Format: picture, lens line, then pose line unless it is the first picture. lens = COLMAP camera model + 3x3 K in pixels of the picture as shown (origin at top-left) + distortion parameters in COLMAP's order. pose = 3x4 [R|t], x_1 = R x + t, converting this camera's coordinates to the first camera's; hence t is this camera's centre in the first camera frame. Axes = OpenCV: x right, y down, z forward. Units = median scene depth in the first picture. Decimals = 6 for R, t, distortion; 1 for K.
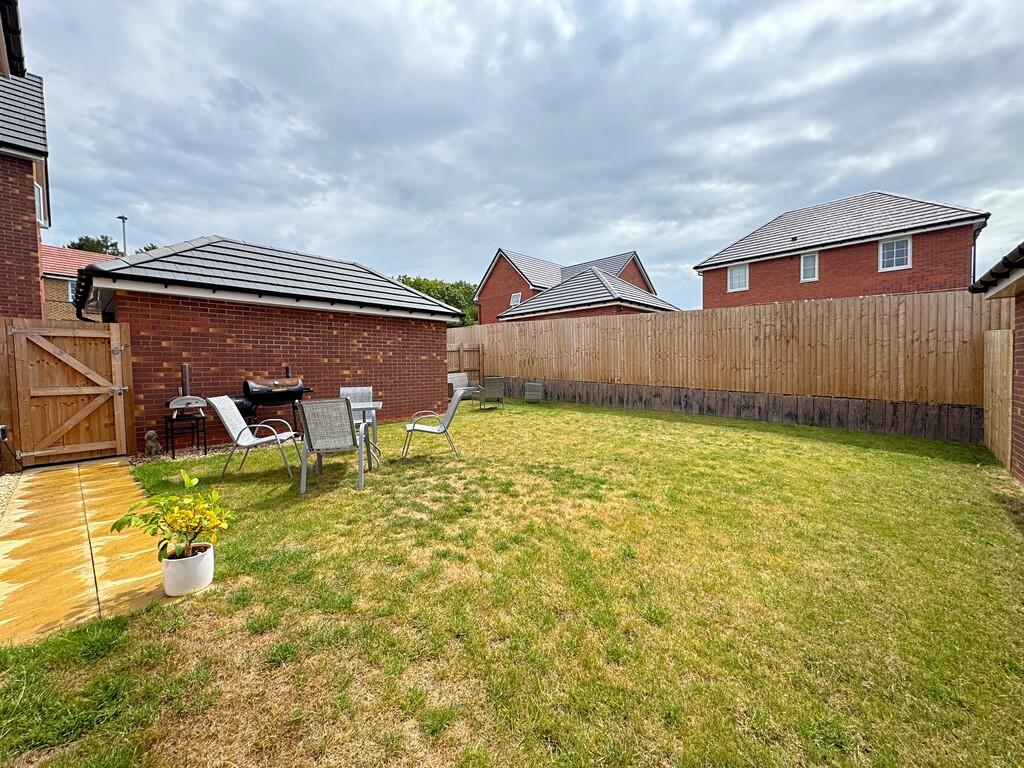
lens RADIAL K [[409.4, 0, 509.8], [0, 409.4, 377.5], [0, 0, 1]] dist [-0.003712, 0.000382]
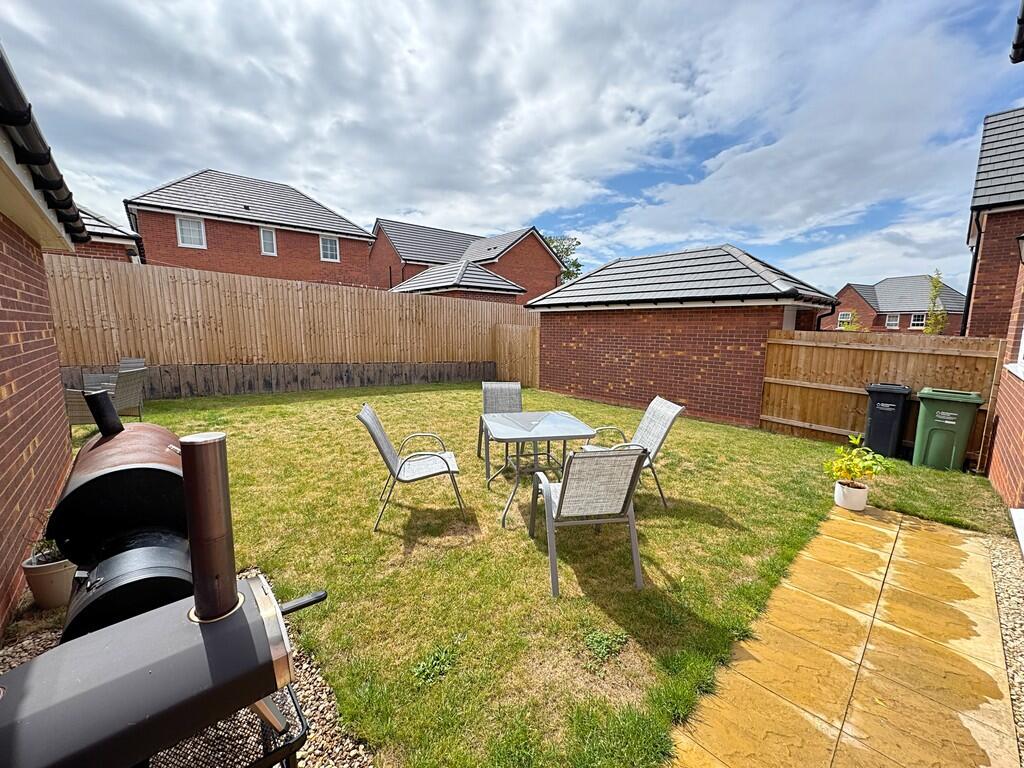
lens RADIAL K [[409.4, 0, 508.6], [0, 409.4, 390.7], [0, 0, 1]] dist [-0.003712, 0.000382]
pose [[0.089280, -0.138455, 0.986336, -0.665701], [0.014271, 0.990367, 0.137729, -0.049955], [-0.995904, 0.001780, 0.090396, 0.599765]]
